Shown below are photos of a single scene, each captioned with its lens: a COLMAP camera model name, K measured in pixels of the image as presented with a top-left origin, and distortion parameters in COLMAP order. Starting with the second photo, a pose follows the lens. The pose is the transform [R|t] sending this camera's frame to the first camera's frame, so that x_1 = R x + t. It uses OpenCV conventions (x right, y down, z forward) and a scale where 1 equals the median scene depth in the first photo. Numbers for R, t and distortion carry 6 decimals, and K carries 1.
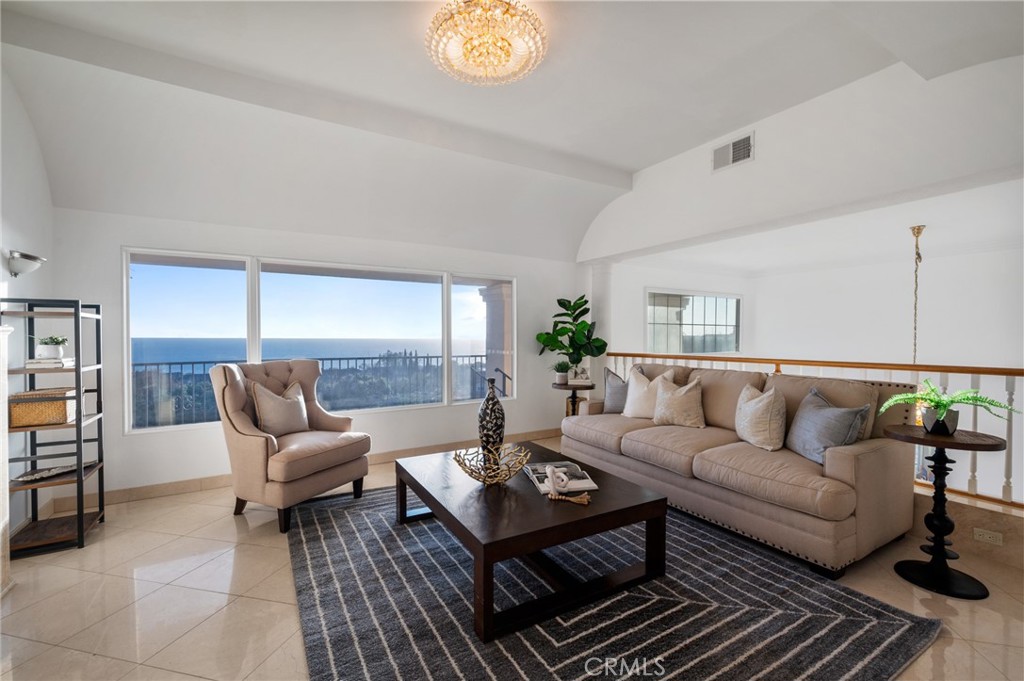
lens RADIAL K [[443.2, 0, 504.9], [0, 443.2, 337.7], [0, 0, 1]] dist [0.021939, 0.000215]
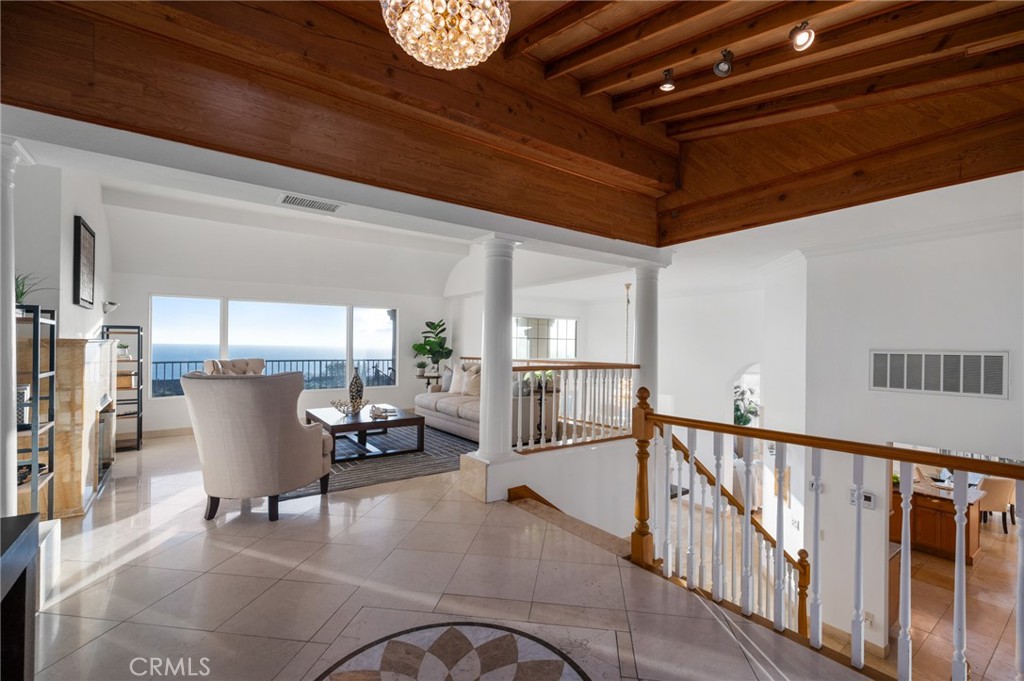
lens RADIAL K [[460.9, 0, 517.8], [0, 460.9, 346.2], [0, 0, 1]] dist [0.000499, 0.000294]
pose [[0.997519, 0.007713, 0.069978, 0.332460], [-0.007609, 0.999970, -0.001758, -0.001445], [-0.069990, 0.001222, 0.997547, -0.649303]]
